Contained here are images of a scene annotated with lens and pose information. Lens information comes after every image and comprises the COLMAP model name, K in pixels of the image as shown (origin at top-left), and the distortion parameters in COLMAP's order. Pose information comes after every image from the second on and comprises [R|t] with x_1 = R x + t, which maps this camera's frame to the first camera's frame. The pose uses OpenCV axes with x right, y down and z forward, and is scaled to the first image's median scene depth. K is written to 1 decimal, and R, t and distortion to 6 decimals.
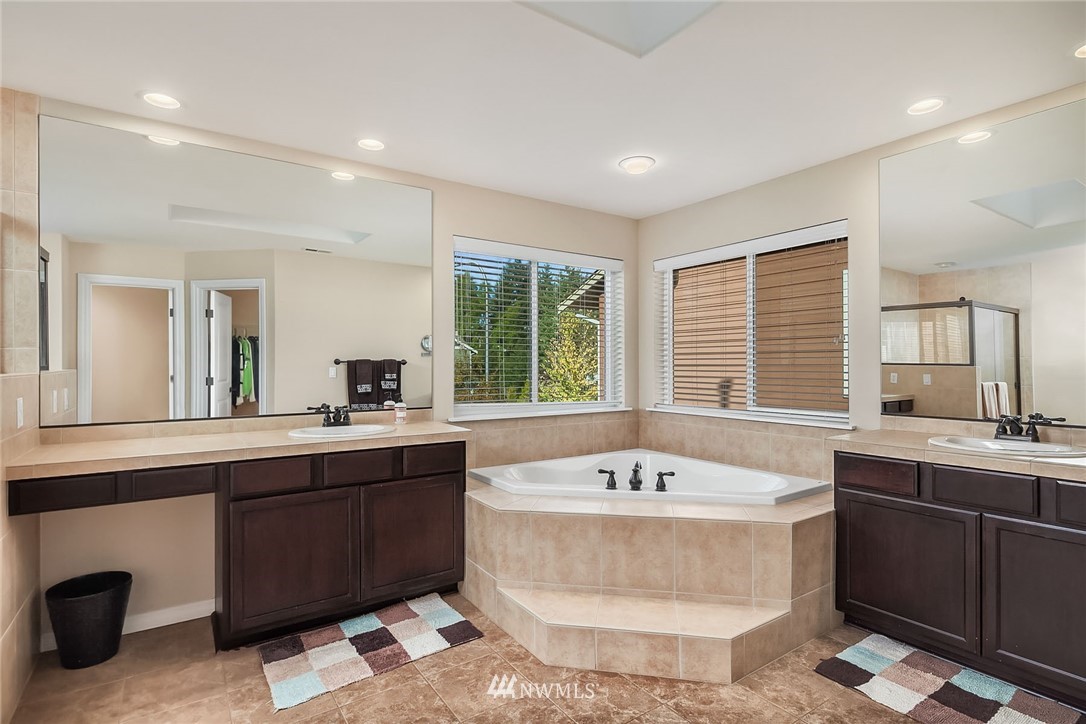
lens RADIAL K [[527.4, 0, 545.1], [0, 527.4, 360.4], [0, 0, 1]] dist [-0.017515, -0.000606]
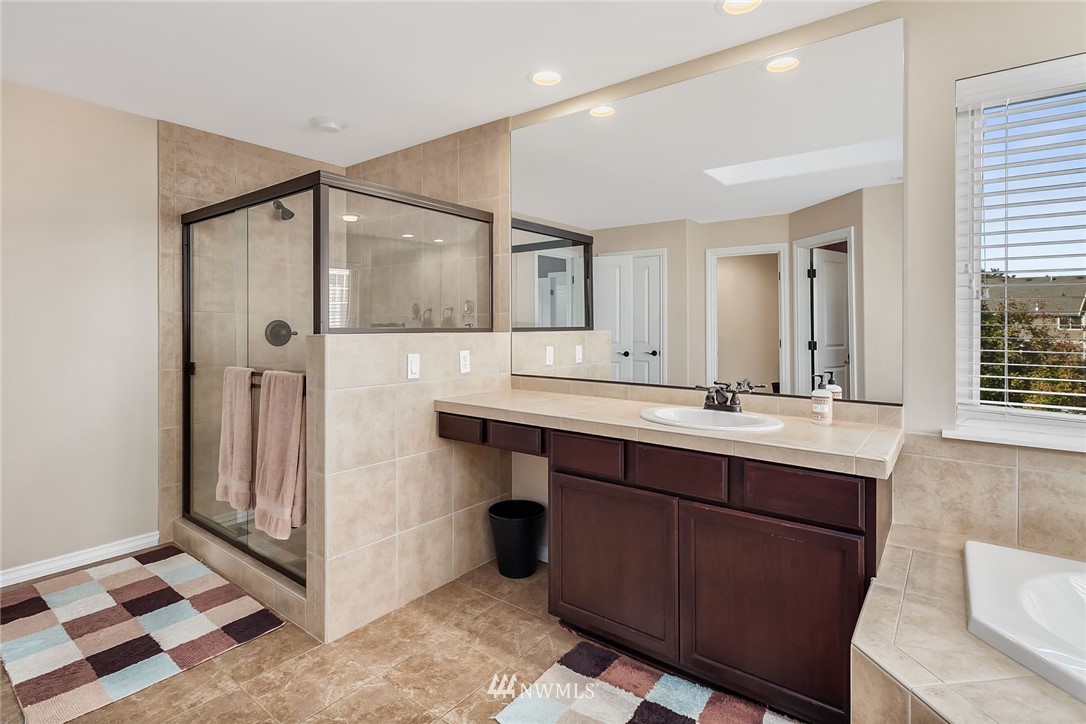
lens RADIAL K [[527.4, 0, 547.3], [0, 527.4, 330.4], [0, 0, 1]] dist [-0.017515, -0.000606]
pose [[0.297940, 0.007283, -0.954557, 0.274078], [0.002777, 0.999960, 0.008496, 0.007297], [0.954580, -0.005182, 0.297908, 0.646336]]
